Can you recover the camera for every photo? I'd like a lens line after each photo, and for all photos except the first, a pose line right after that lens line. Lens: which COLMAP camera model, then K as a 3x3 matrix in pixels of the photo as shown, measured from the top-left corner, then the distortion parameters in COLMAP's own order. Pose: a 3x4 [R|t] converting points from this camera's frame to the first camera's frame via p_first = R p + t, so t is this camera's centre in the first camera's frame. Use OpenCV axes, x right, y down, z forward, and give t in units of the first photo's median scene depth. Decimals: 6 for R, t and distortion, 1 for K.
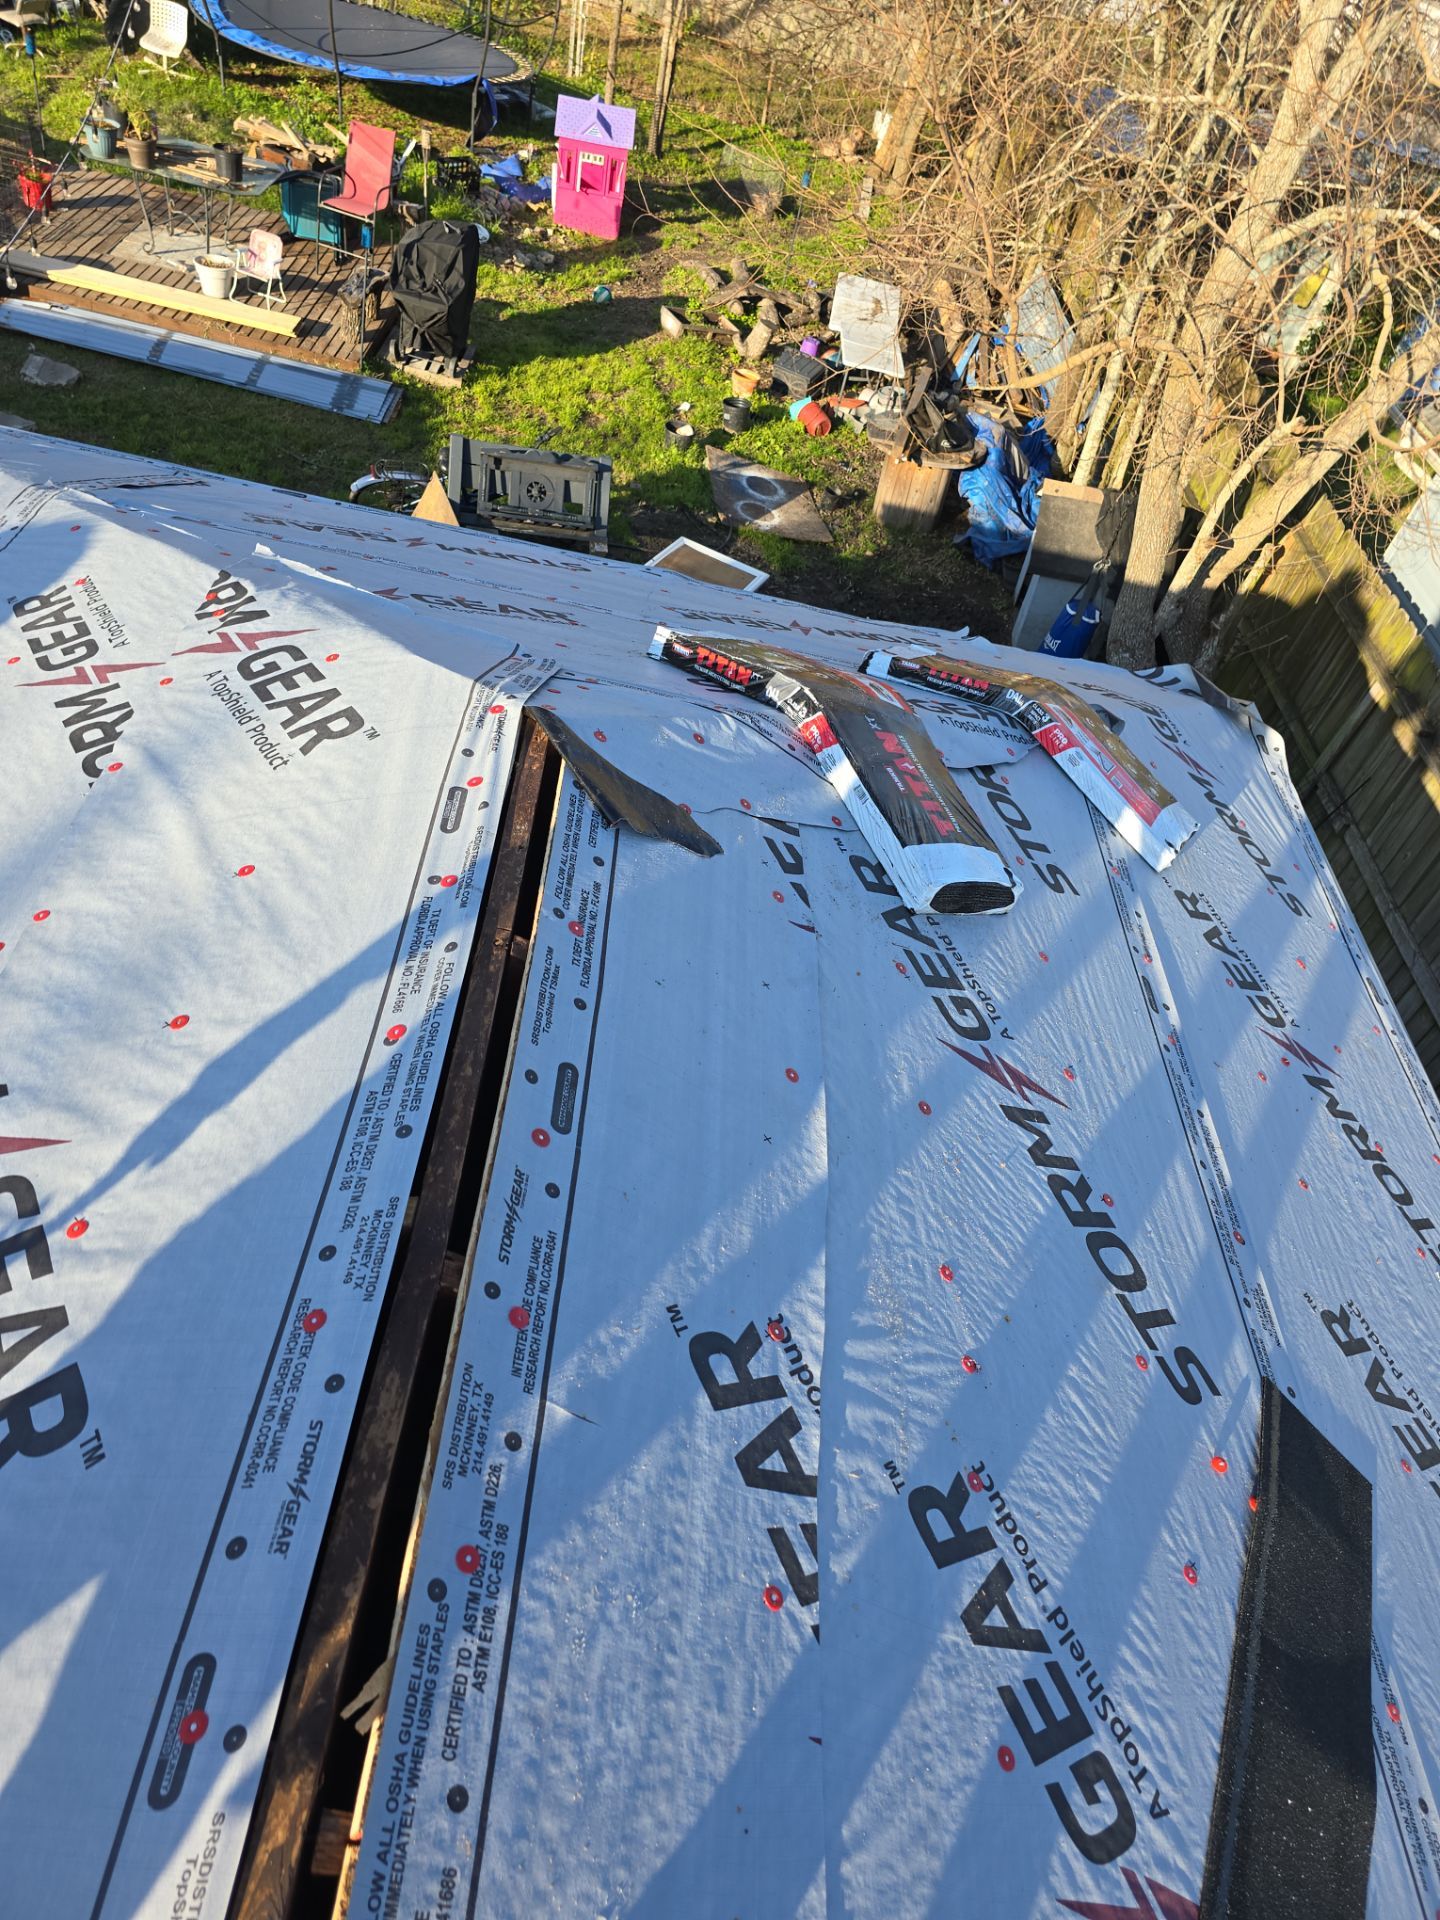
lens RADIAL K [[1277.7, 0, 728.6], [0, 1277.7, 958.2], [0, 0, 1]] dist [0.050375, -0.045933]
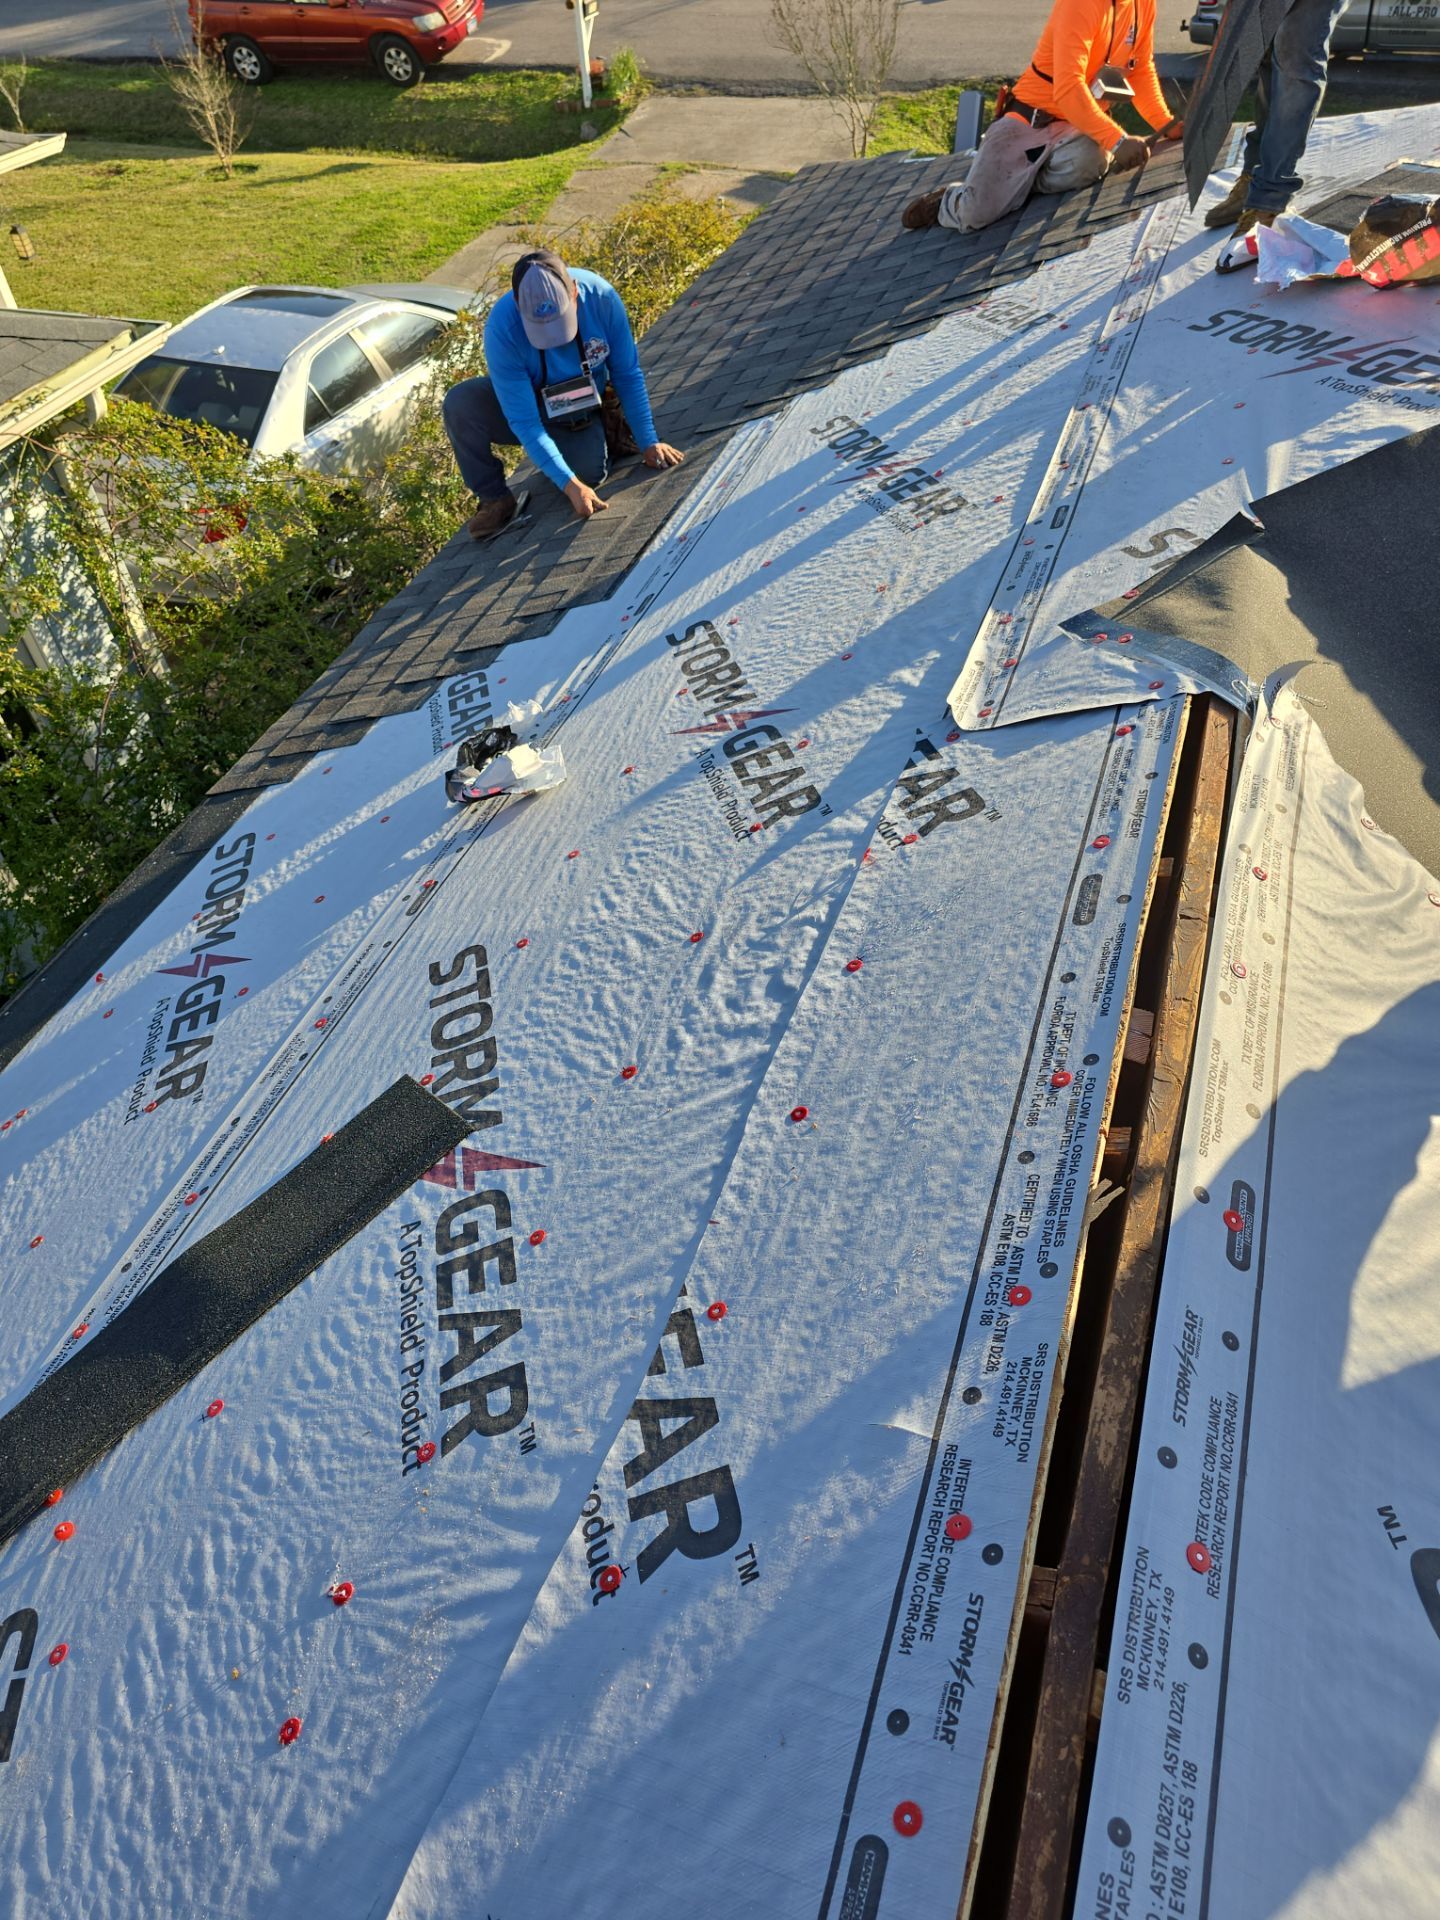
lens RADIAL K [[1277.7, 0, 736.4], [0, 1277.7, 950.6], [0, 0, 1]] dist [0.050375, -0.045933]
pose [[-0.940228, -0.330208, 0.083275, 0.003344], [0.103193, -0.043223, 0.993722, -0.063480], [-0.324535, 0.942918, 0.074714, 0.070205]]
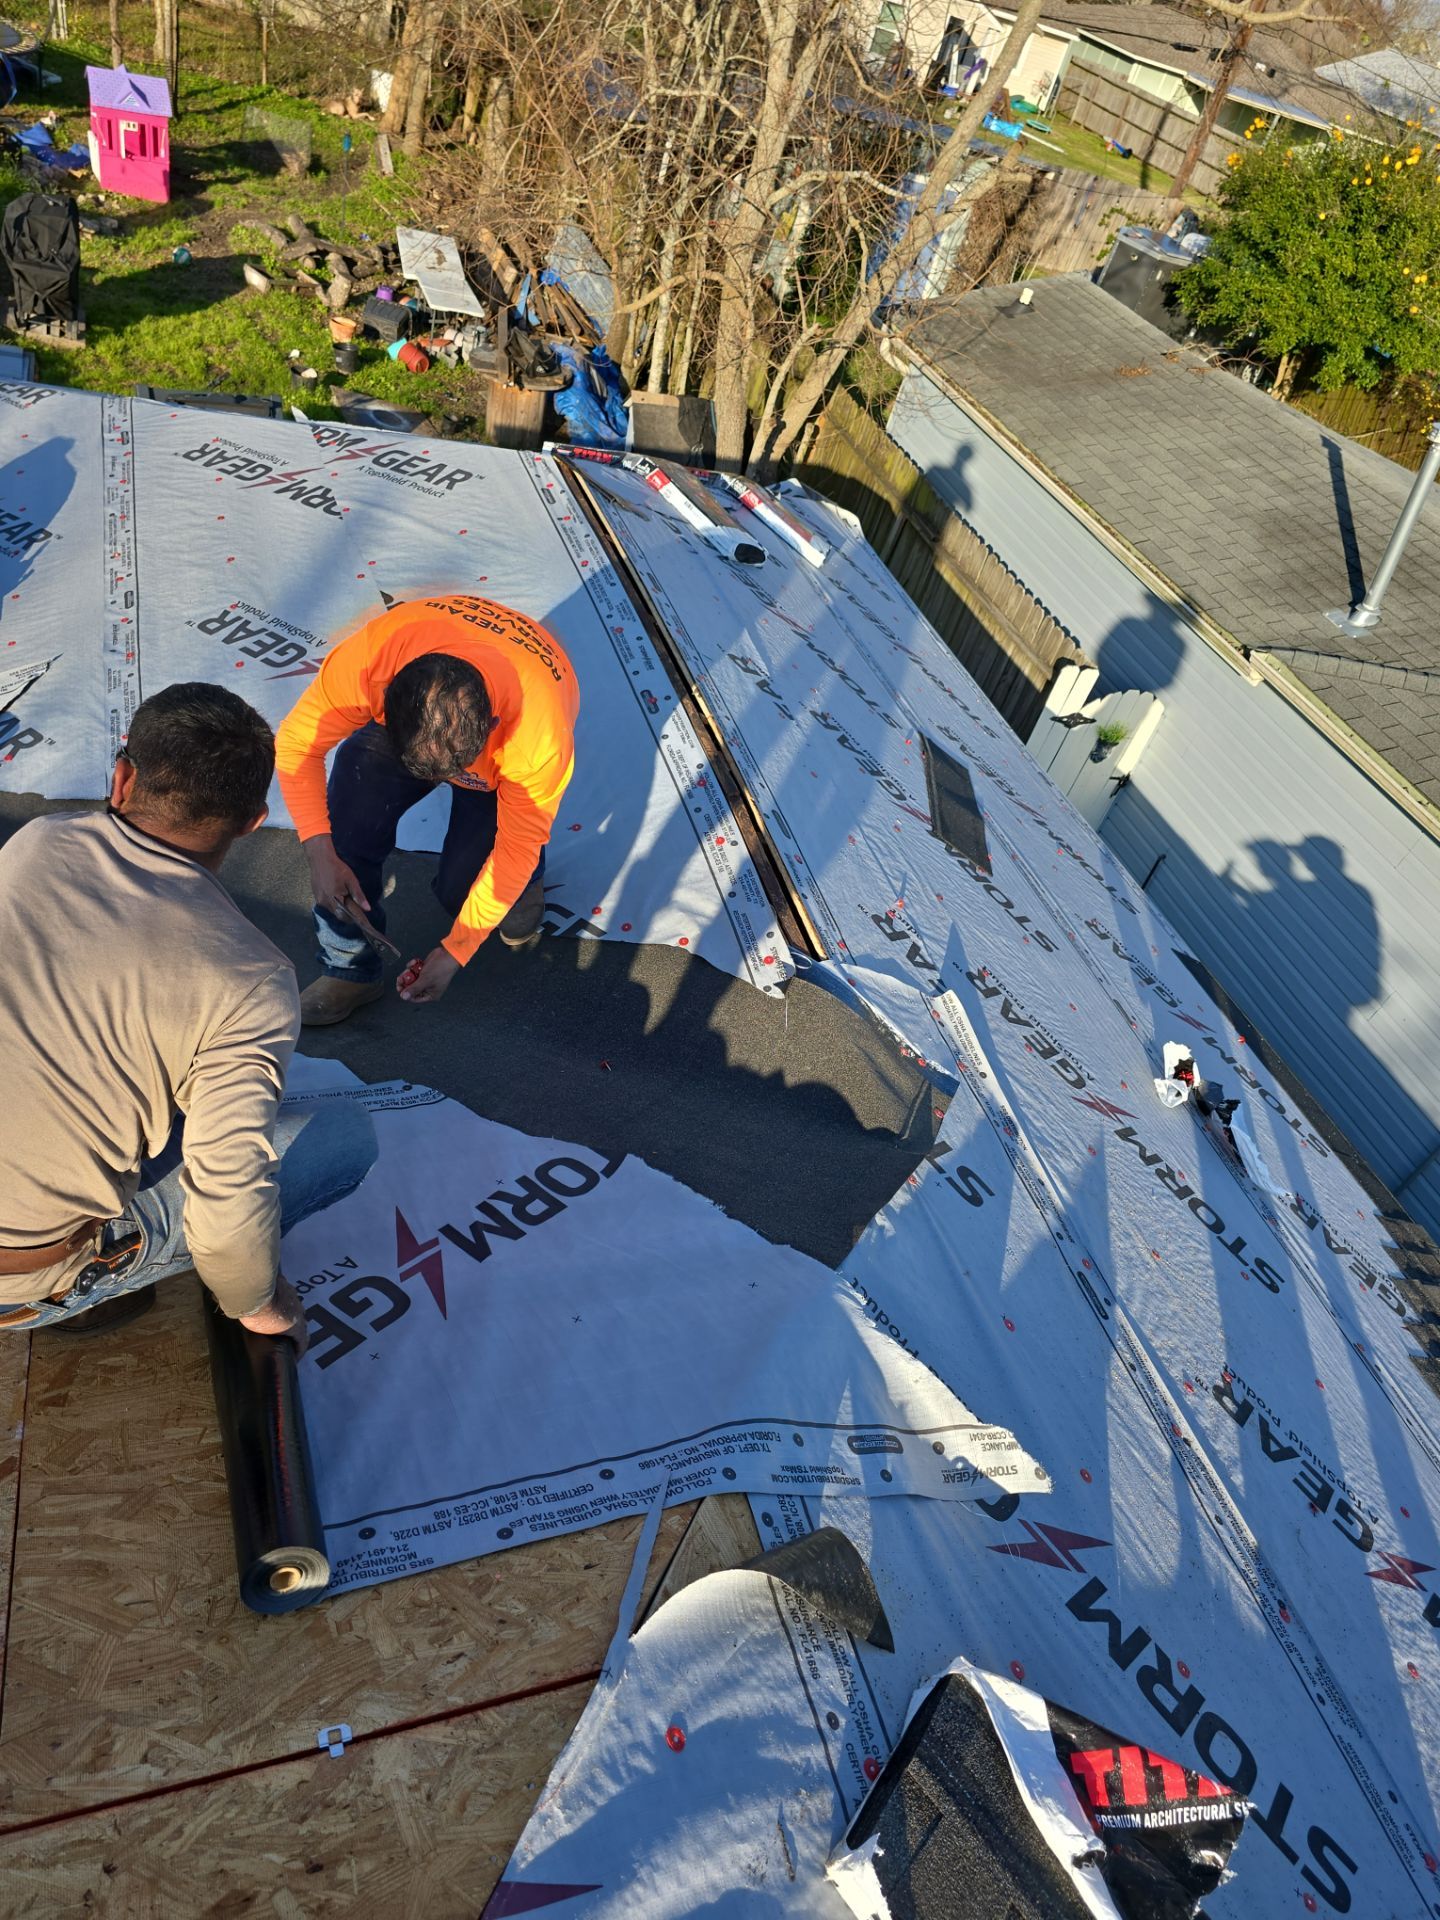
lens RADIAL K [[1277.7, 0, 718.0], [0, 1277.7, 958.1], [0, 0, 1]] dist [0.050375, -0.045933]
pose [[0.939939, -0.198166, 0.277928, -0.112674], [0.188903, 0.980161, 0.060007, 0.092985], [-0.284306, -0.003901, 0.958726, -0.191936]]
